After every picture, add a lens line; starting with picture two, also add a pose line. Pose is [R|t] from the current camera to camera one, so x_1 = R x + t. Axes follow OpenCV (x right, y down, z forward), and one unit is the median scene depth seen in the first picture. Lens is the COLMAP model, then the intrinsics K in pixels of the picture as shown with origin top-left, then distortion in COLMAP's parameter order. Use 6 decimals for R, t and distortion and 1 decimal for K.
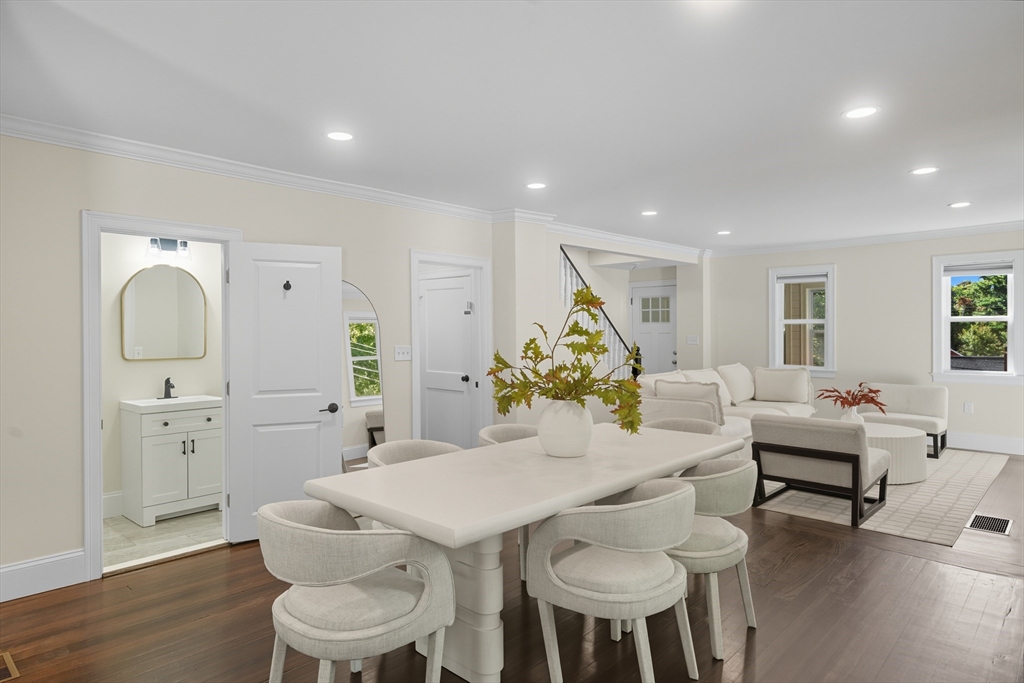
lens RADIAL K [[638.6, 0, 514.3], [0, 638.6, 334.9], [0, 0, 1]] dist [0.023805, -0.000407]
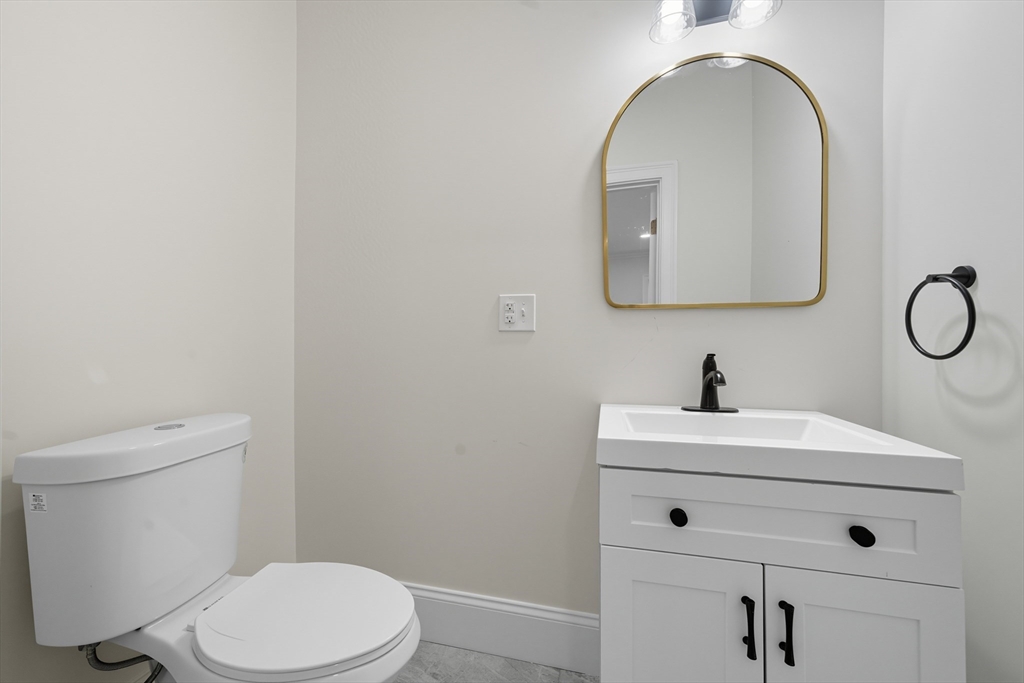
lens RADIAL K [[395.7, 0, 508.7], [0, 395.7, 339.4], [0, 0, 1]] dist [0.001624, 0.000118]
pose [[0.487236, -0.001024, -0.873270, -0.418974], [-0.010996, 0.999913, -0.007308, 0.063900], [0.873201, 0.013163, 0.487183, 0.831046]]
